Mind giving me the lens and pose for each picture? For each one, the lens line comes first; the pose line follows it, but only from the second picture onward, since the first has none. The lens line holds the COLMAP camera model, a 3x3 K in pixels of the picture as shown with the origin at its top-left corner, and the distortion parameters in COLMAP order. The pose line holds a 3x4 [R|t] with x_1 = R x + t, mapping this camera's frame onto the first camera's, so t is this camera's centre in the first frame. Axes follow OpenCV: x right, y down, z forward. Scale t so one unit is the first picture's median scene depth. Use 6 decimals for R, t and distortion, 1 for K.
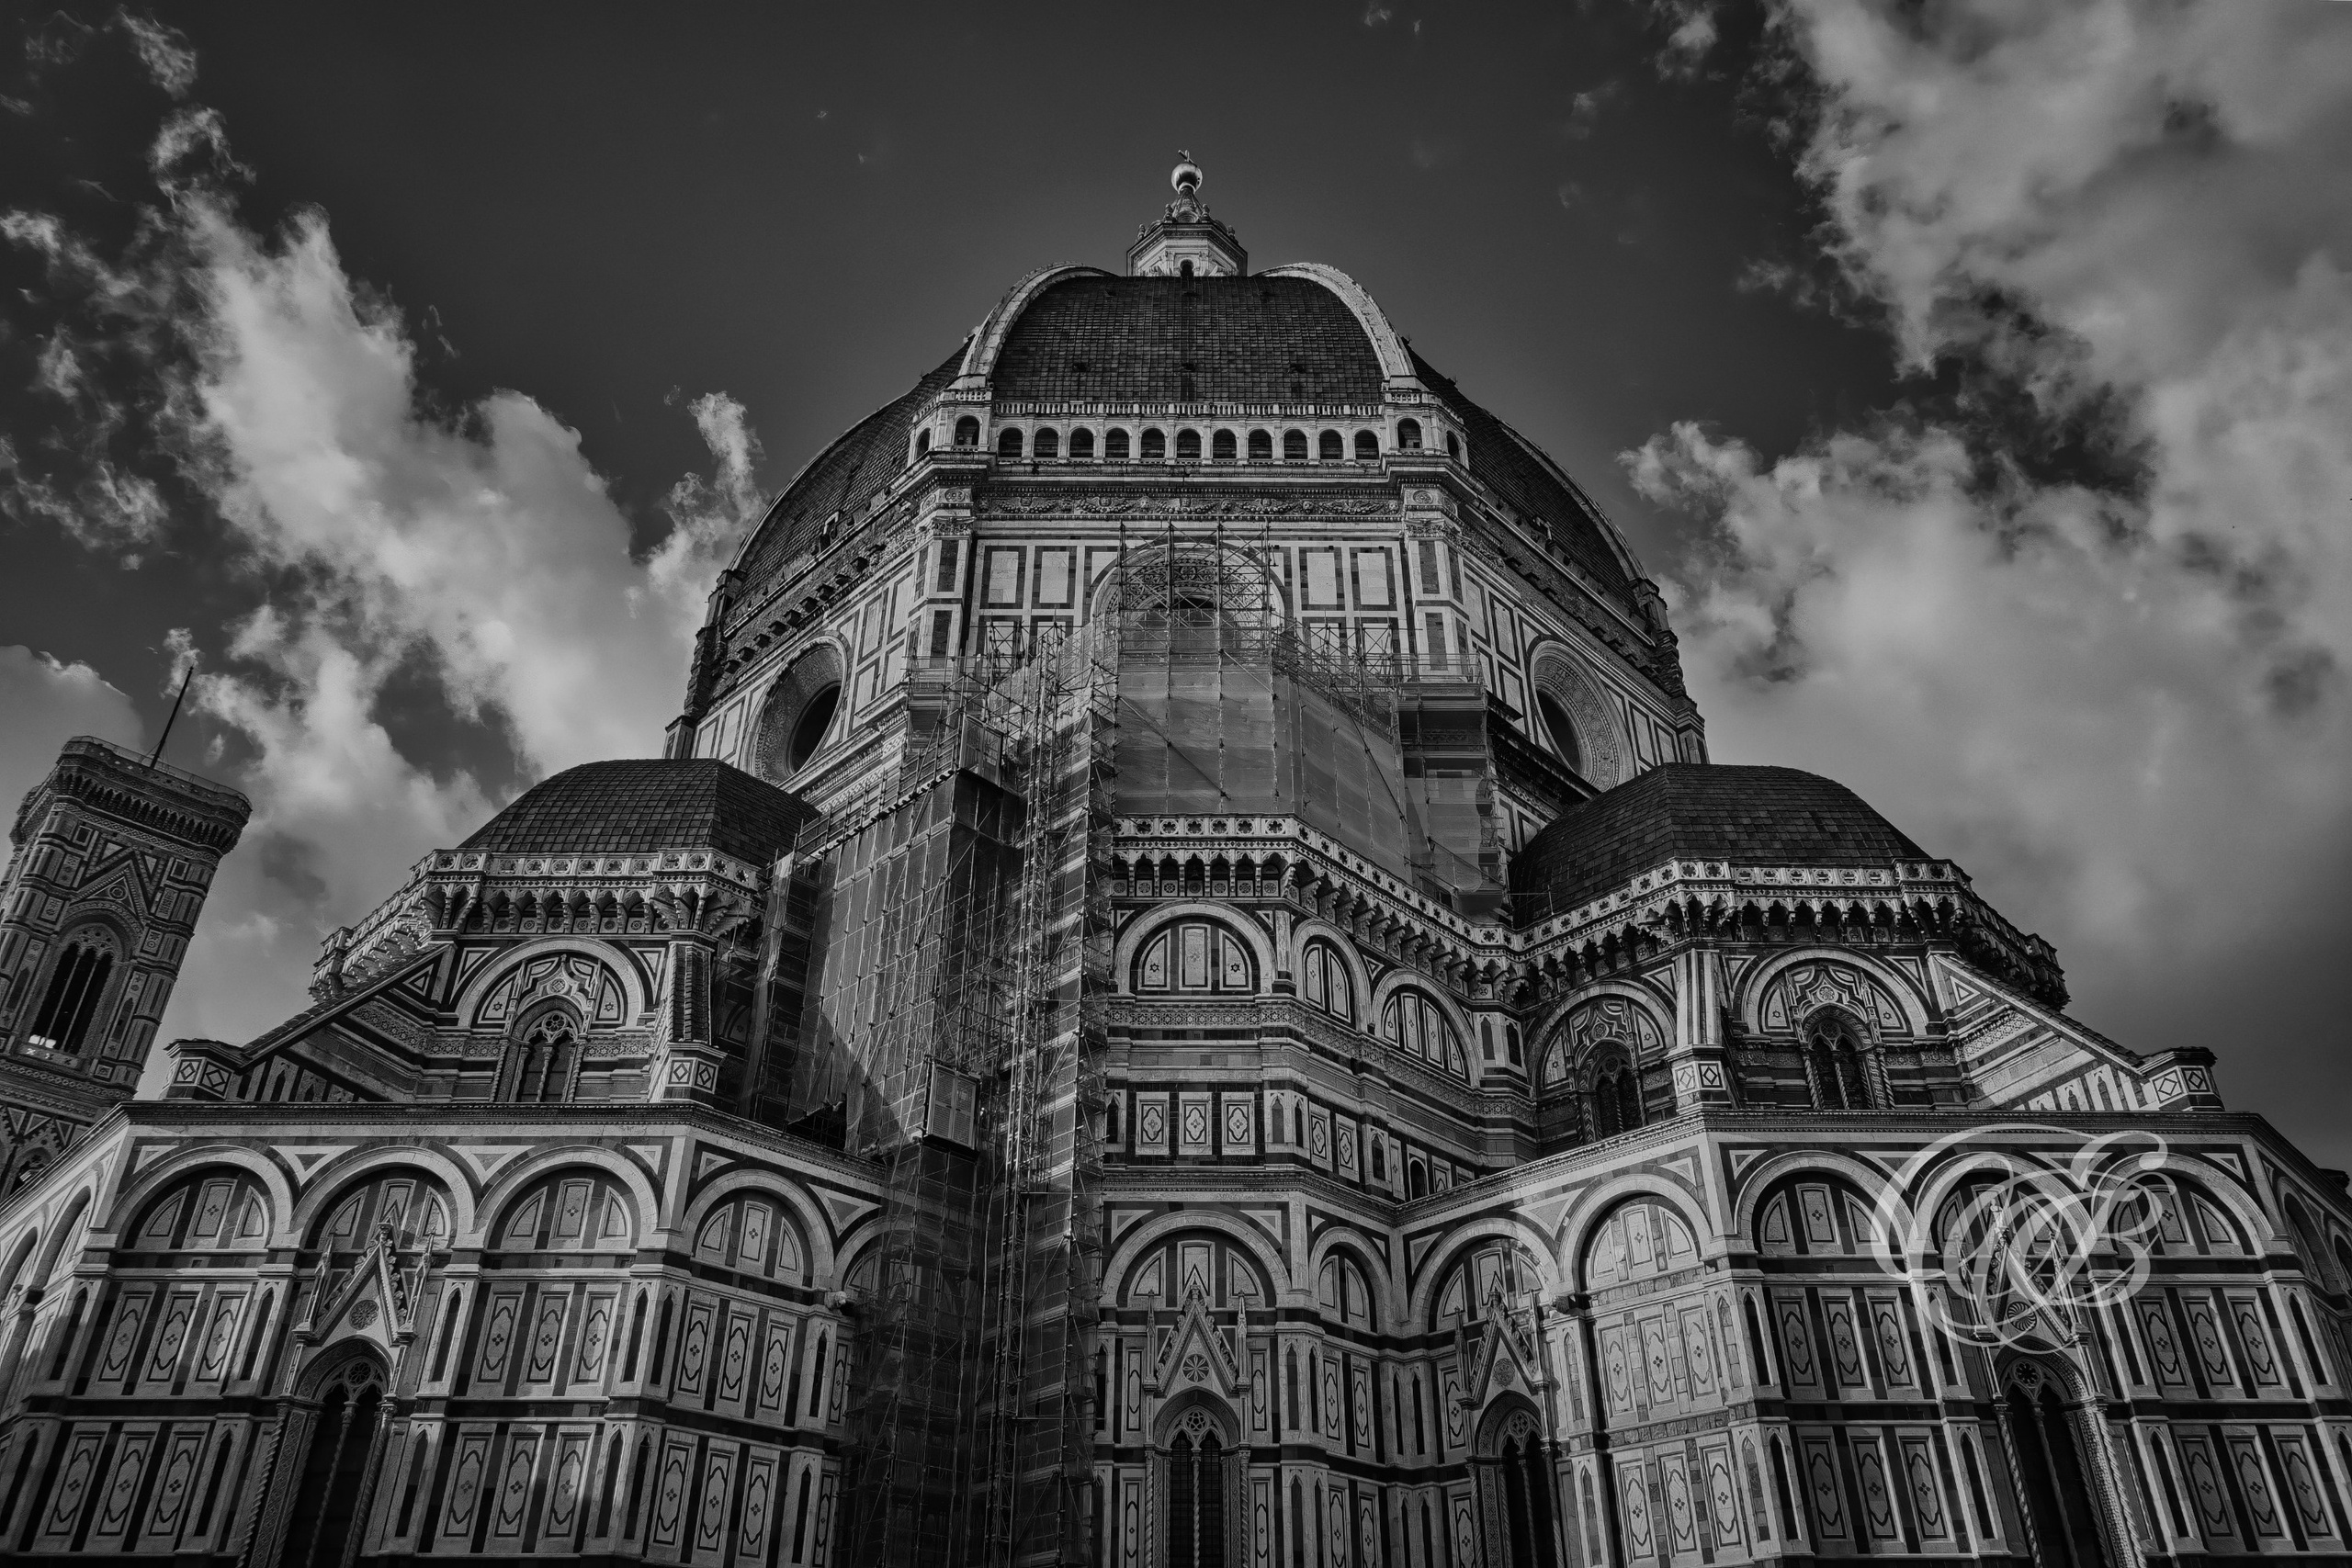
lens RADIAL K [[1728.6, 0, 1213.4], [0, 1728.6, 767.1], [0, 0, 1]] dist [-0.007406, 0.003683]
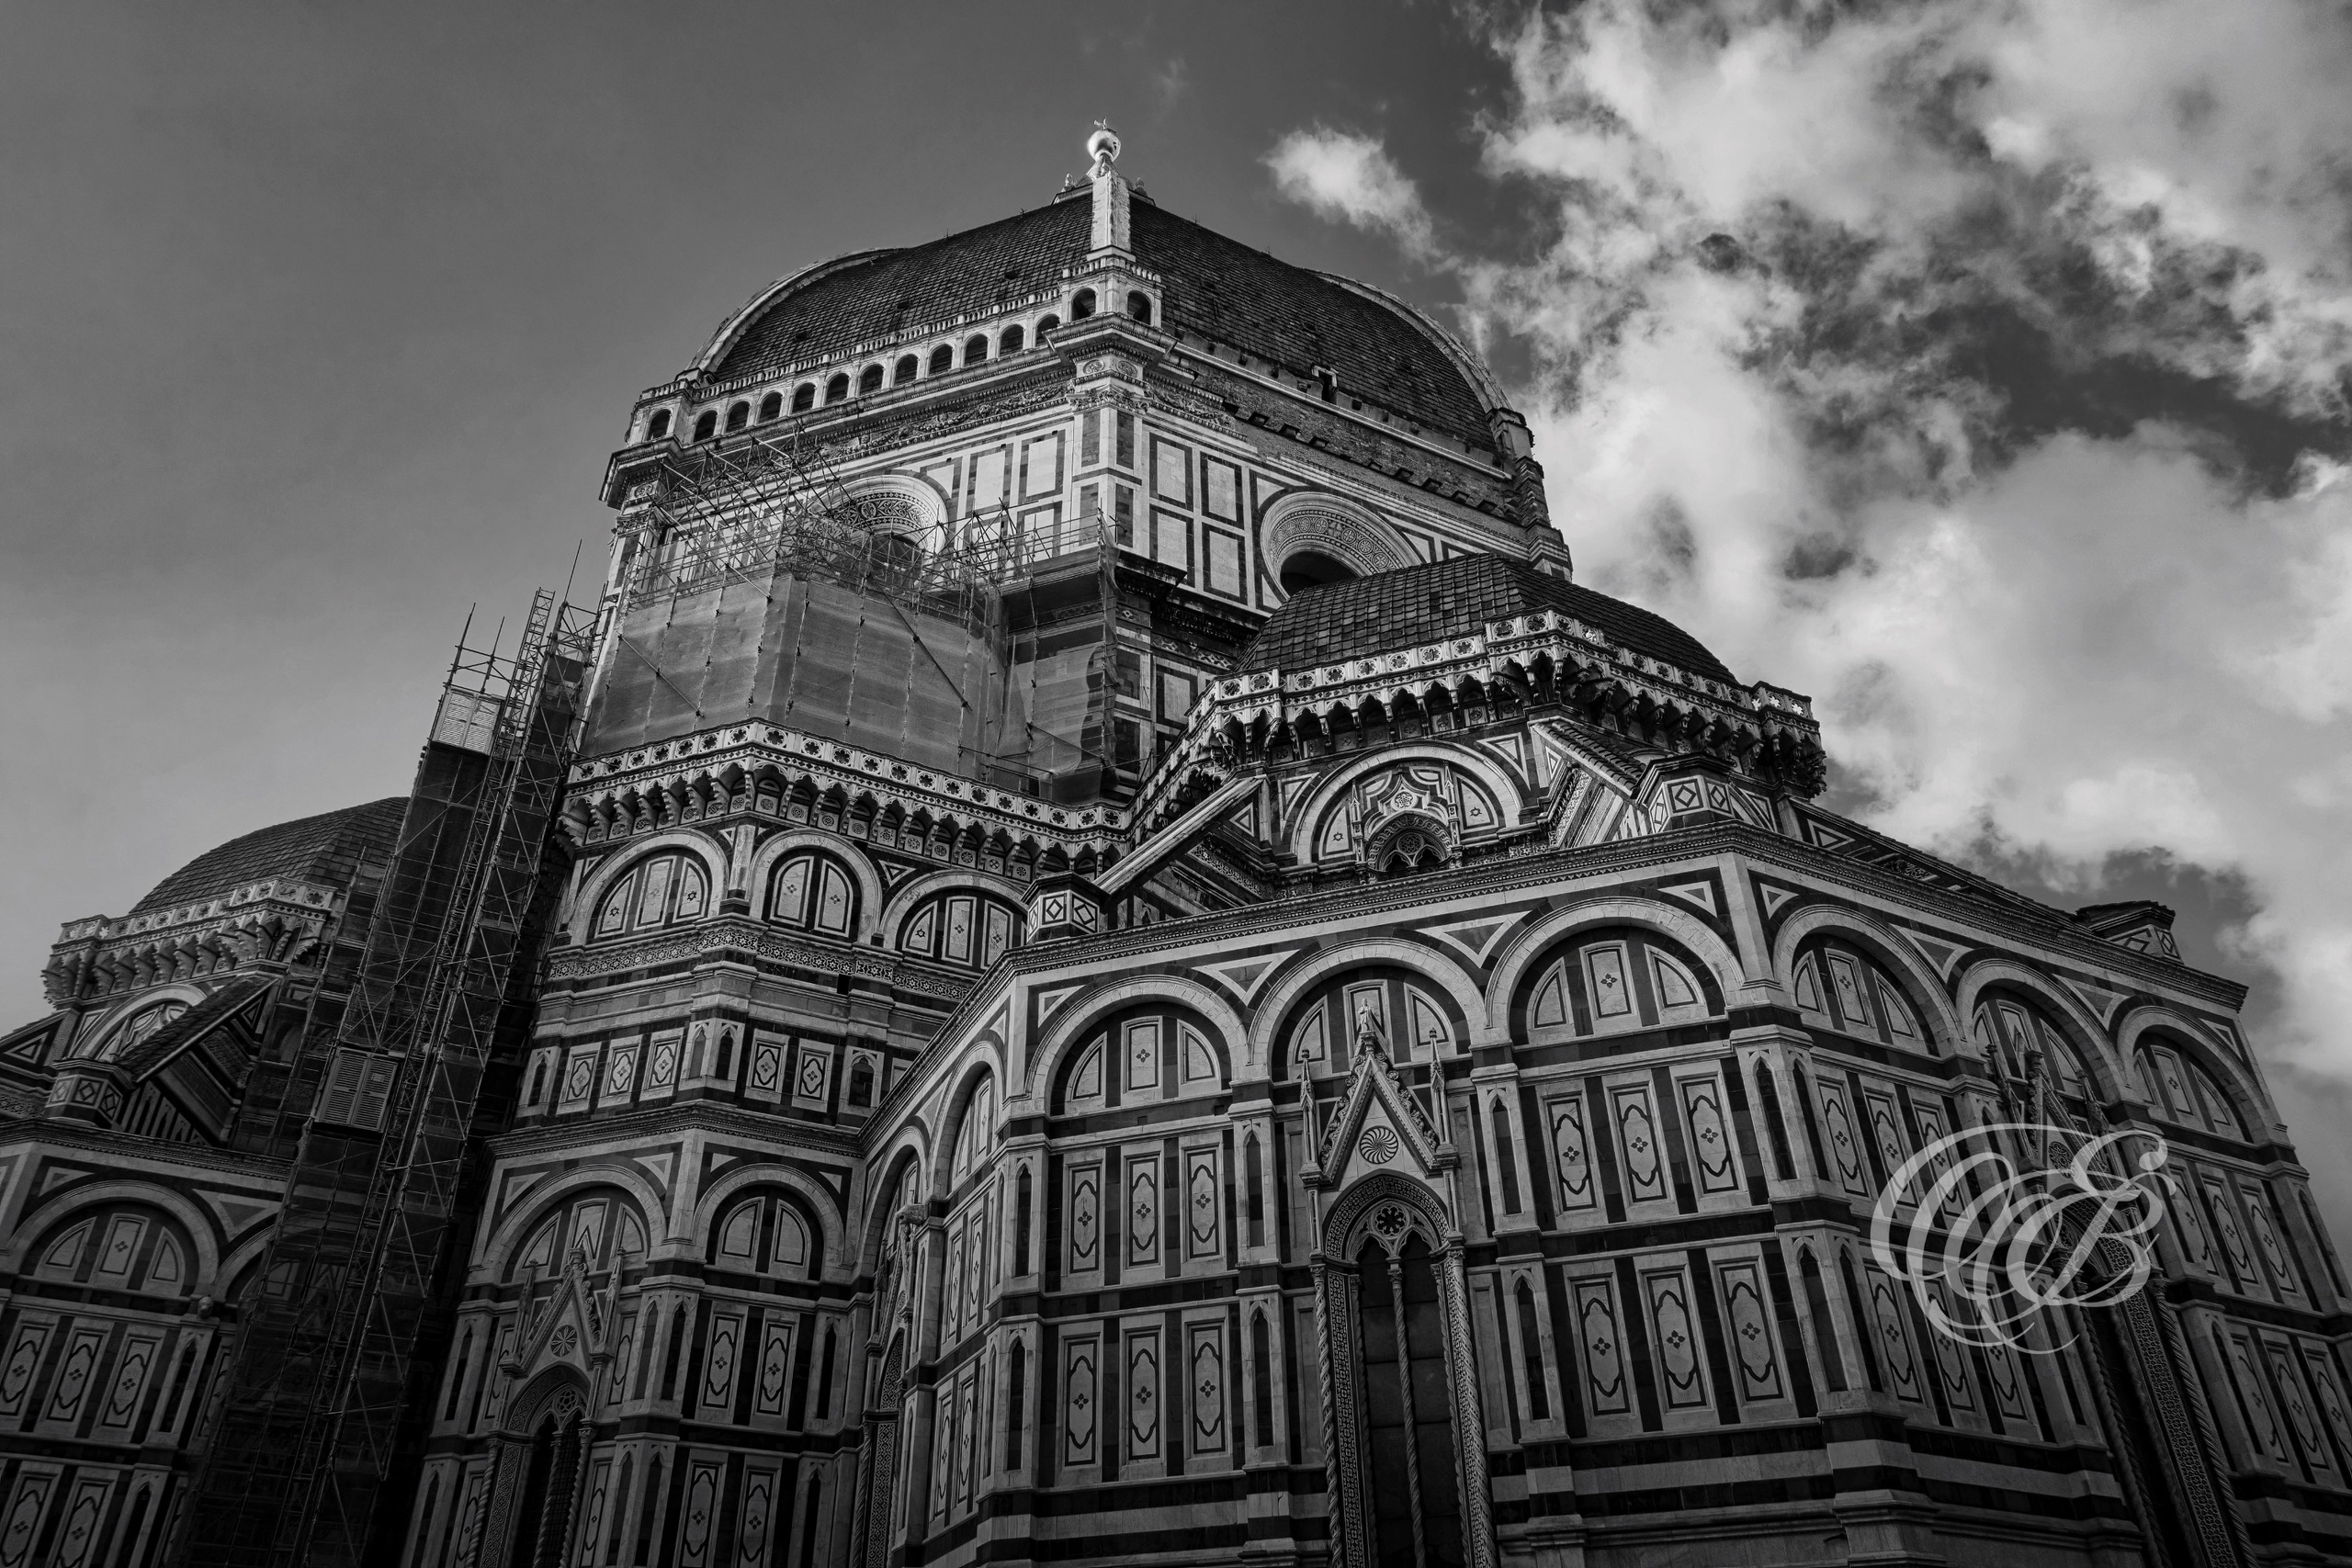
lens RADIAL K [[1705.4, 0, 1181.1], [0, 1705.4, 774.2], [0, 0, 1]] dist [-0.015422, -0.003263]
pose [[0.942045, -0.198924, -0.270151, 0.492237], [0.190625, 0.980013, -0.056895, 0.150288], [0.276069, 0.002100, 0.961136, 0.221880]]
